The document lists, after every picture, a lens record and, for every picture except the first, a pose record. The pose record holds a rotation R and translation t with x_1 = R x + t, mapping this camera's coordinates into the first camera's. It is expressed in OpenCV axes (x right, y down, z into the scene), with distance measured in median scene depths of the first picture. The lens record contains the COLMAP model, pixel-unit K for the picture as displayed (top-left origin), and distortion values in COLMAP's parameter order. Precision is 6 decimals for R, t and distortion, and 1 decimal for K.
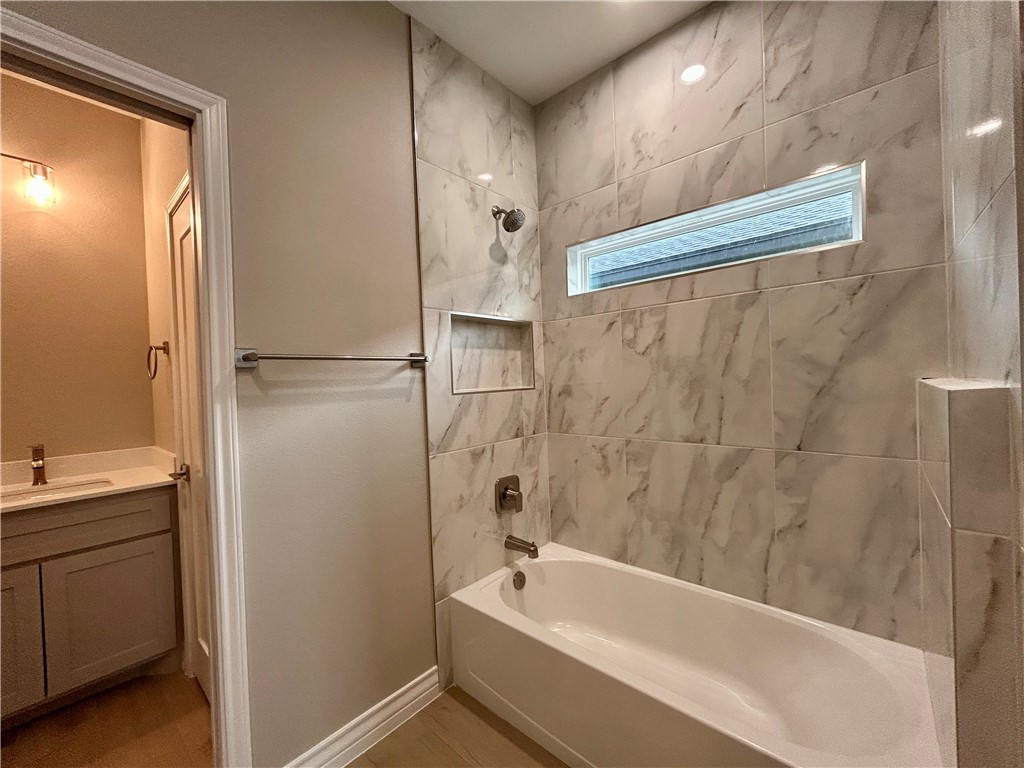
lens RADIAL K [[413.9, 0, 510.7], [0, 413.9, 383.3], [0, 0, 1]] dist [-0.002168, 0.000519]
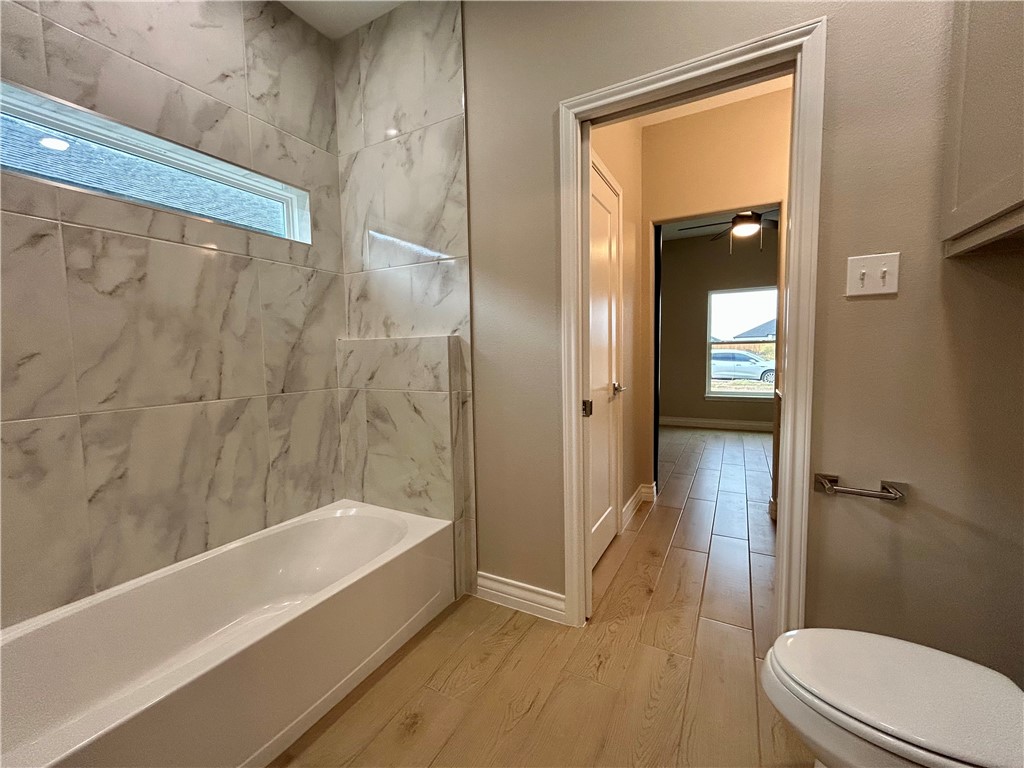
lens RADIAL K [[413.9, 0, 510.7], [0, 413.9, 383.3], [0, 0, 1]] dist [-0.002168, 0.000519]
pose [[-0.221421, -0.035329, 0.974538, -0.614141], [0.035174, 0.998404, 0.044187, 0.087665], [-0.974544, 0.044063, -0.219825, 0.517252]]
